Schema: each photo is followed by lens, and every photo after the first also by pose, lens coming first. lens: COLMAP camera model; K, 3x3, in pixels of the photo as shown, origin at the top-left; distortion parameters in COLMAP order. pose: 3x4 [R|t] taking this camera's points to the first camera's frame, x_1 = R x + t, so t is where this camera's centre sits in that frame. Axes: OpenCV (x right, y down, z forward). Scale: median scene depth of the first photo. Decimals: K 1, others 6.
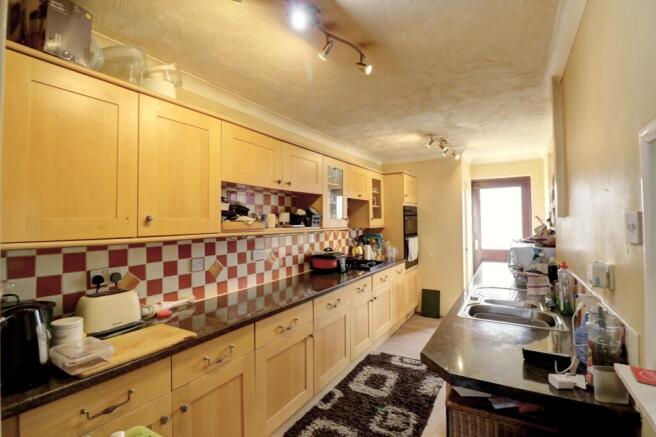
lens RADIAL K [[311.1, 0, 328.8], [0, 311.1, 216.9], [0, 0, 1]] dist [0.000471, -0.002812]
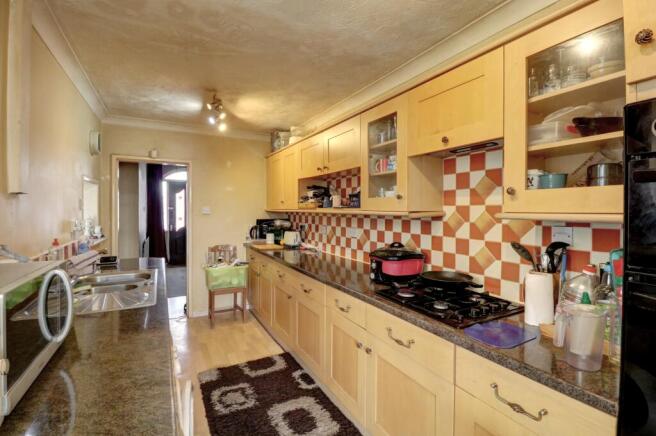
lens RADIAL K [[311.1, 0, 338.3], [0, 311.1, 209.0], [0, 0, 1]] dist [0.000471, -0.002812]
pose [[-0.494714, 0.033444, -0.868412, 0.788928], [0.037472, 0.999151, 0.017132, 0.019024], [0.868248, -0.024066, -0.495547, 1.571637]]
